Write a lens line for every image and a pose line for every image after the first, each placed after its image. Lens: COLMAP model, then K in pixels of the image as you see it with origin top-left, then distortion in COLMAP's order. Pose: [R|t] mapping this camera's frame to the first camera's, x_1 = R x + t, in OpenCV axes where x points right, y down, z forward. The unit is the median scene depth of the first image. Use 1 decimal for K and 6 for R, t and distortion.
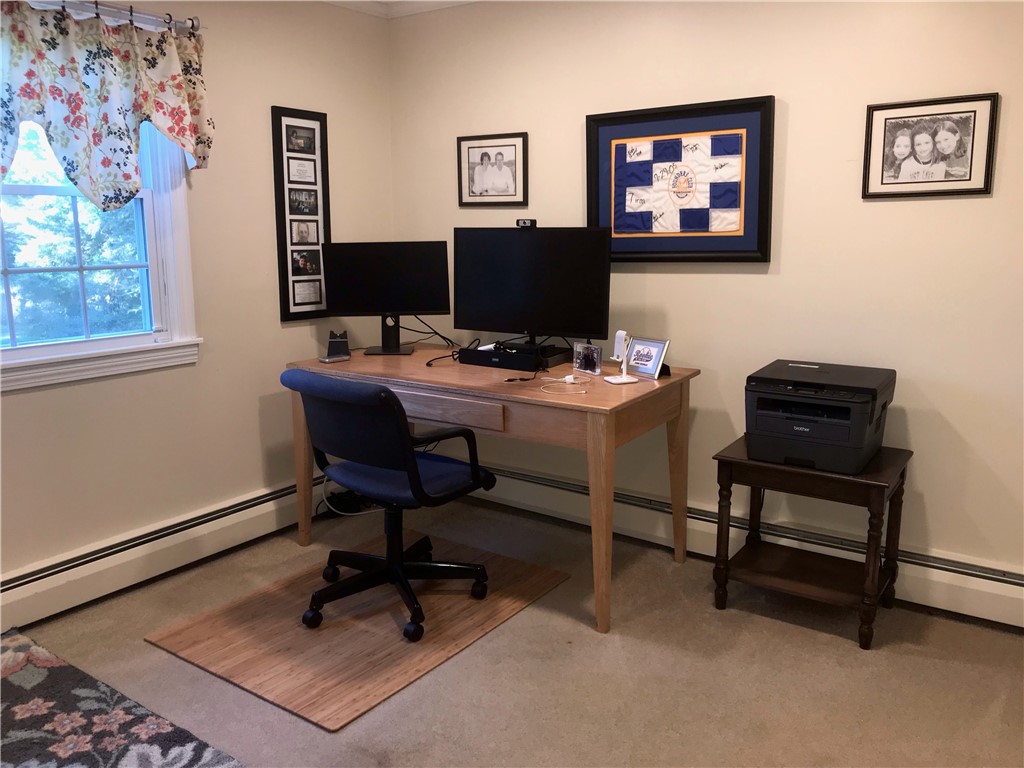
lens RADIAL K [[840.7, 0, 506.9], [0, 840.7, 385.9], [0, 0, 1]] dist [0.016982, -0.001839]
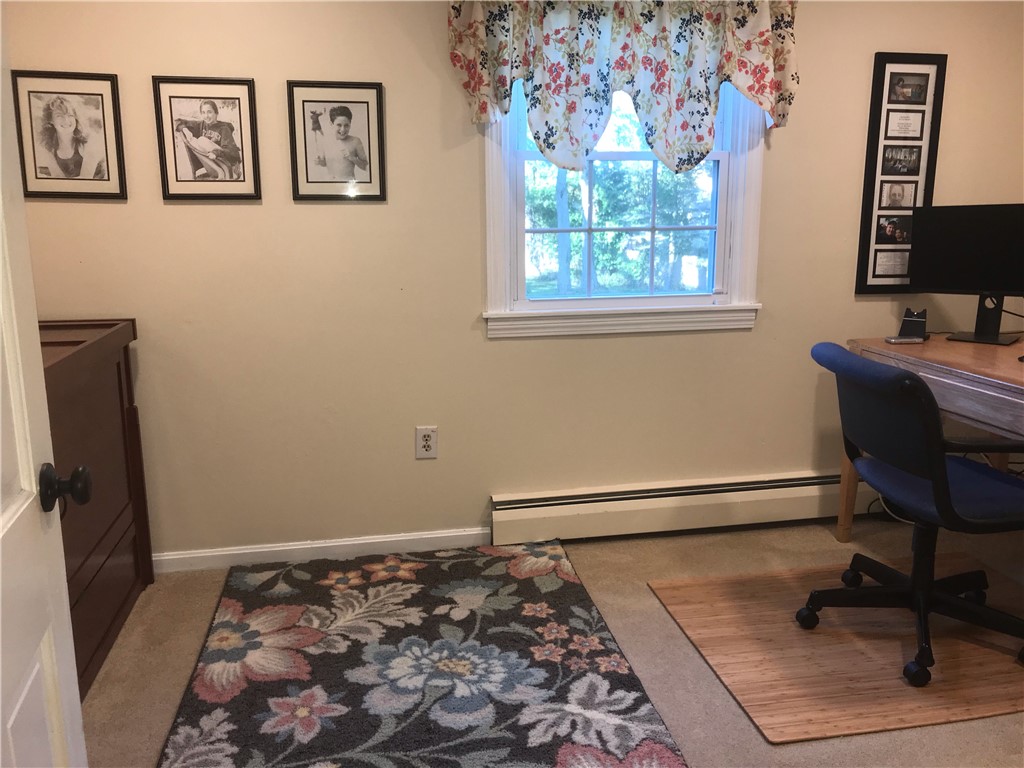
lens RADIAL K [[840.7, 0, 513.3], [0, 840.7, 378.8], [0, 0, 1]] dist [0.016982, -0.001839]
pose [[0.727063, 0.139719, -0.672204, 0.109203], [-0.127916, 0.989498, 0.067313, 0.000100], [0.674549, 0.037045, 0.737300, 0.102936]]
